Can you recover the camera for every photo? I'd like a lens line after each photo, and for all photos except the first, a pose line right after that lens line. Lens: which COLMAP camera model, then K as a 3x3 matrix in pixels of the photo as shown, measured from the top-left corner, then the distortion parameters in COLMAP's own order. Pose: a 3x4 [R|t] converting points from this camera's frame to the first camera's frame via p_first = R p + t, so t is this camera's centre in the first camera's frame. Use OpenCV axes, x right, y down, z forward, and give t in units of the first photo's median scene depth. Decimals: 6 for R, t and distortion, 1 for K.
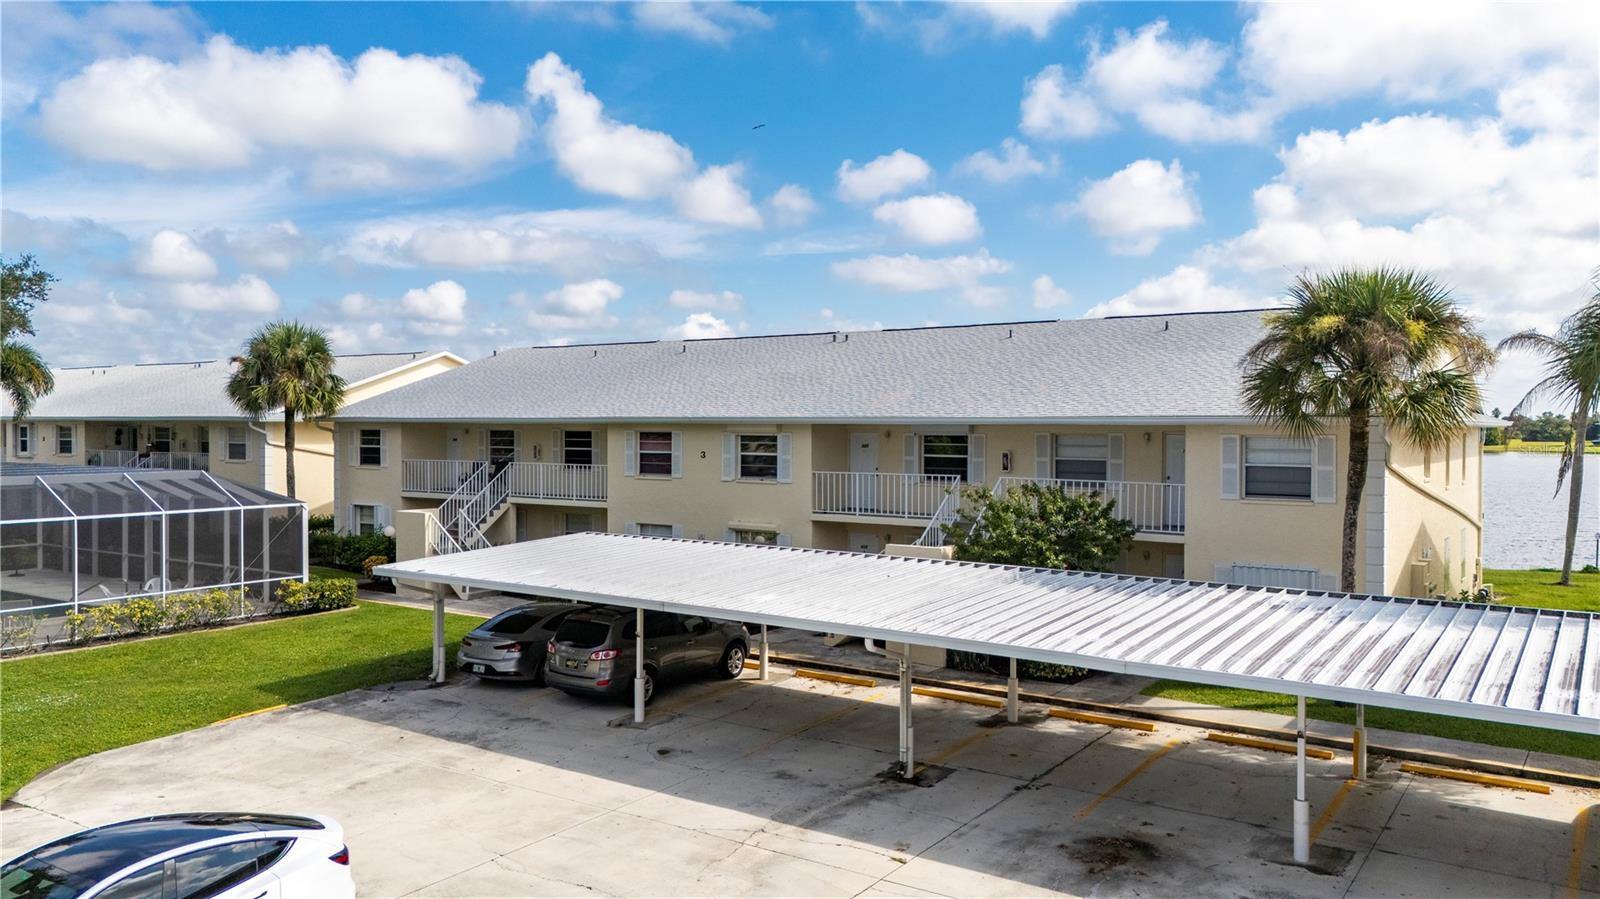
lens RADIAL K [[1187.5, 0, 765.3], [0, 1187.5, 443.9], [0, 0, 1]] dist [0.042359, -0.000952]
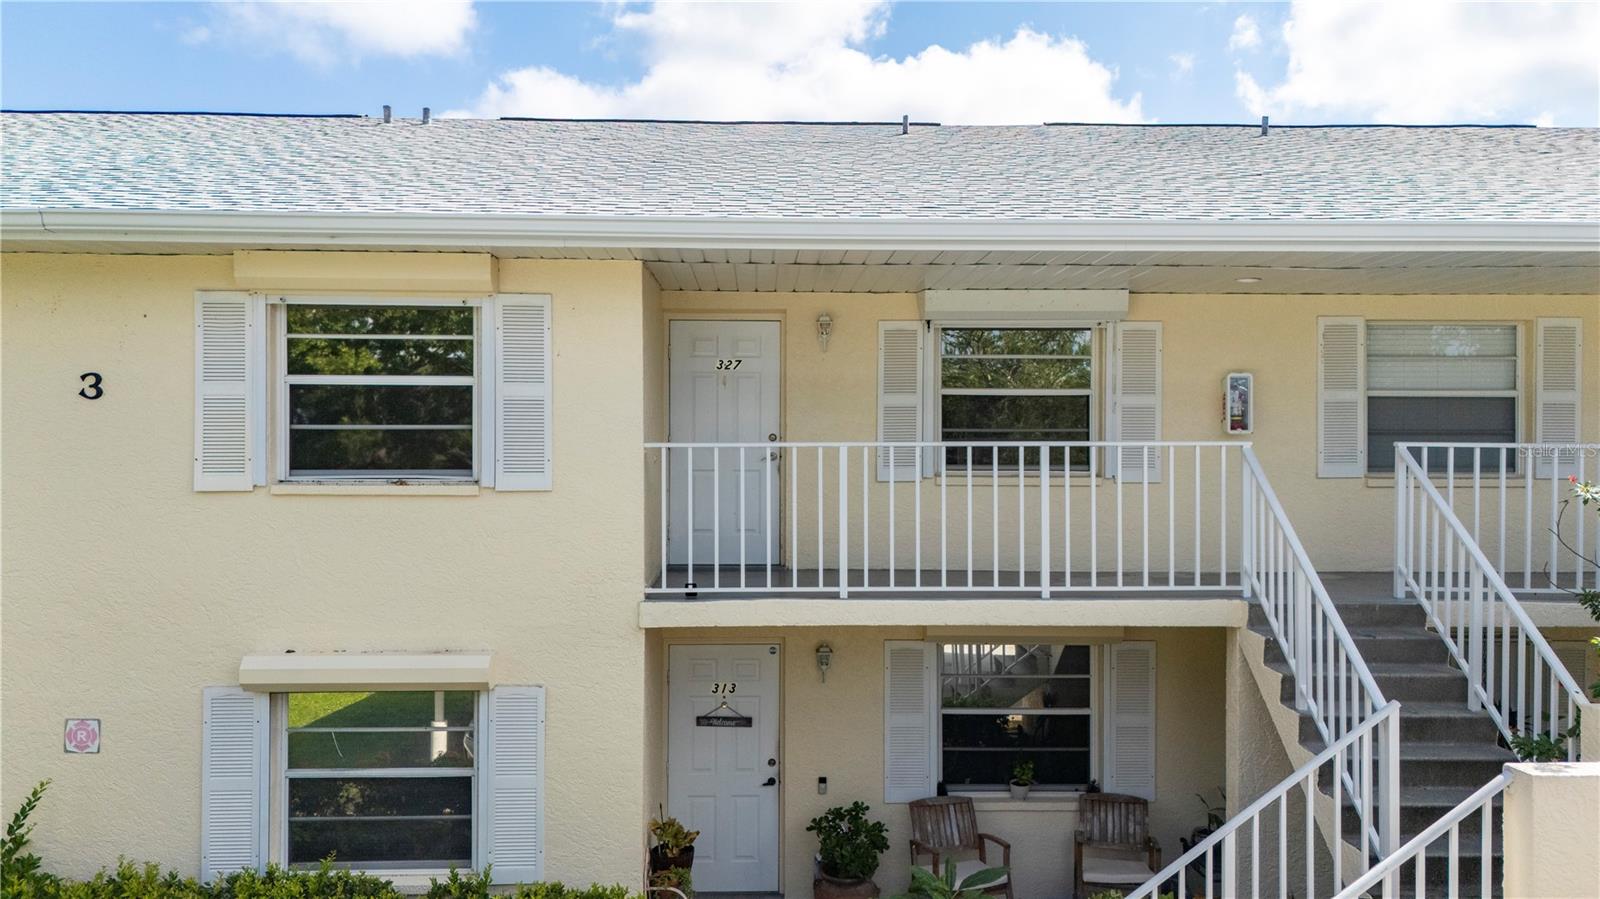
lens RADIAL K [[1202.6, 0, 757.3], [0, 1202.6, 449.6], [0, 0, 1]] dist [0.077579, -0.078173]
pose [[0.791179, -0.009704, 0.611508, -0.134334], [0.010350, 0.999943, 0.002478, 0.031381], [-0.611497, 0.004369, 0.791234, 0.993202]]
